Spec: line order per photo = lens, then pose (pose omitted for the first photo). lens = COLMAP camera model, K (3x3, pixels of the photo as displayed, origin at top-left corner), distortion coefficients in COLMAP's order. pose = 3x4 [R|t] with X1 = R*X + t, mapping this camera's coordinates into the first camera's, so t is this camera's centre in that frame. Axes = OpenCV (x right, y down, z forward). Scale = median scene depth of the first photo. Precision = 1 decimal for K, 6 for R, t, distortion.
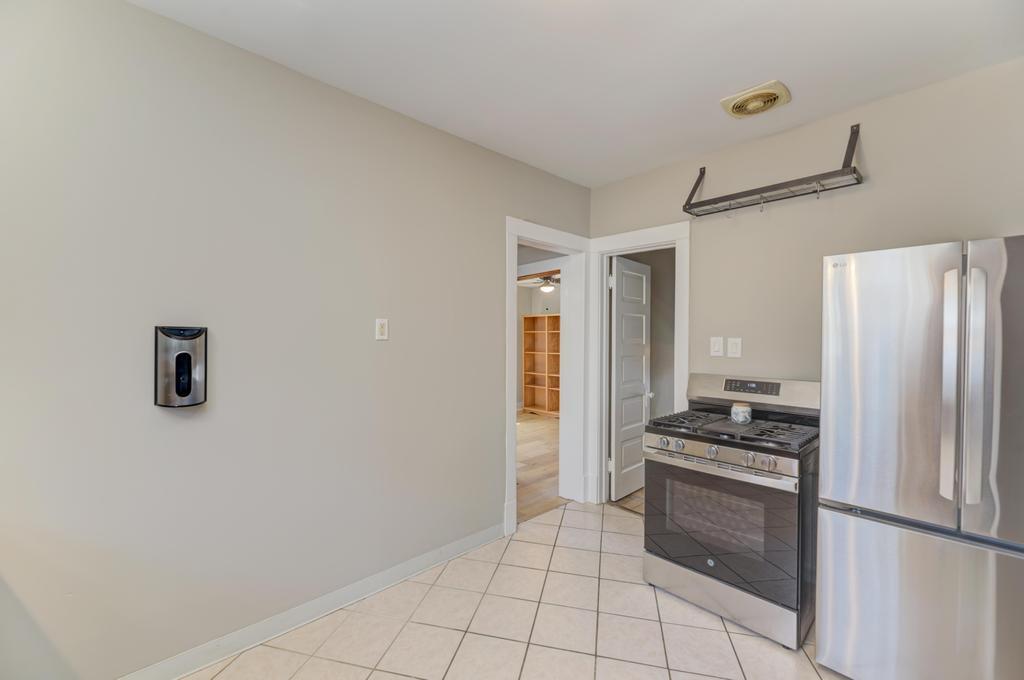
lens RADIAL K [[418.4, 0, 515.2], [0, 418.4, 344.8], [0, 0, 1]] dist [-0.000278, 0.000086]
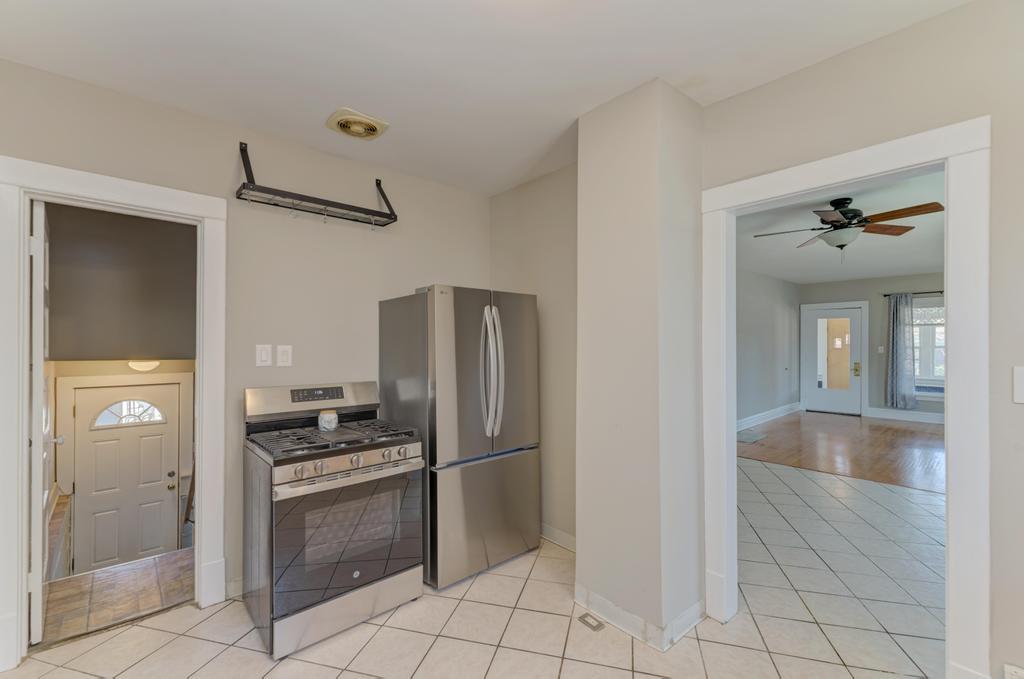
lens RADIAL K [[439.5, 0, 512.0], [0, 439.5, 339.5], [0, 0, 1]] dist [0.002138, -0.000042]
pose [[0.033156, 0.003432, 0.999444, -0.489508], [0.021680, 0.999756, -0.004153, -0.016239], [-0.999215, 0.021806, 0.033073, 0.518715]]
